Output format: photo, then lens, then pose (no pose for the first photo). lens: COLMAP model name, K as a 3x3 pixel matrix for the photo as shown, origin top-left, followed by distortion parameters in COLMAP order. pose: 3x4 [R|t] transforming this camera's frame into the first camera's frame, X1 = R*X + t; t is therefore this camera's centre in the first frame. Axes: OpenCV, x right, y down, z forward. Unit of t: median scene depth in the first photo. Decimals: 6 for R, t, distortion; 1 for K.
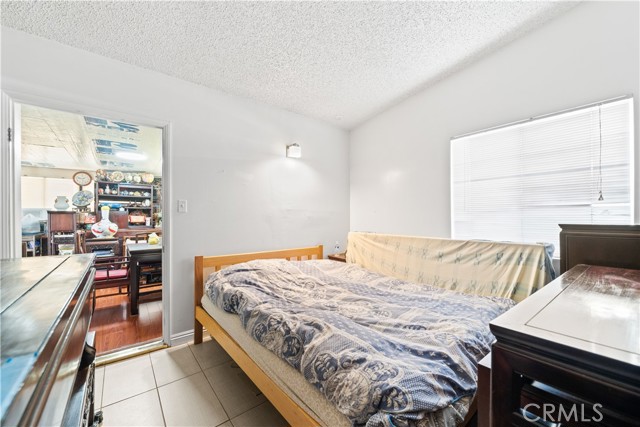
lens RADIAL K [[243.7, 0, 316.5], [0, 243.7, 216.1], [0, 0, 1]] dist [-0.012269, -0.000131]
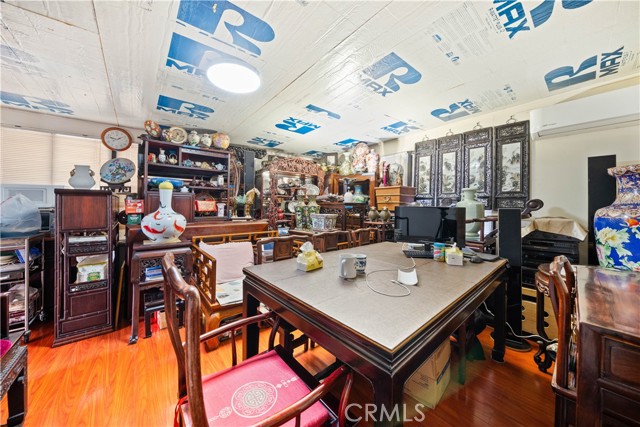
lens RADIAL K [[217.9, 0, 311.0], [0, 217.9, 201.4], [0, 0, 1]] dist [-0.007982, 0.000143]
pose [[0.999804, 0.013977, 0.013986, -0.559663], [-0.013943, 0.999899, -0.002585, -0.001991], [-0.014021, 0.002390, 0.999899, 0.512217]]
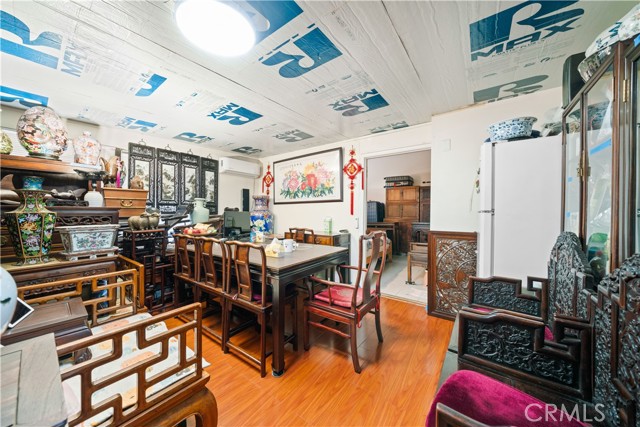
lens RADIAL K [[217.9, 0, 317.1], [0, 217.9, 213.7], [0, 0, 1]] dist [-0.007982, 0.000143]
pose [[-0.256730, -0.003416, 0.966477, -0.949296], [-0.010539, 0.999944, 0.000735, 0.005573], [-0.966426, -0.009997, -0.256751, 0.817851]]
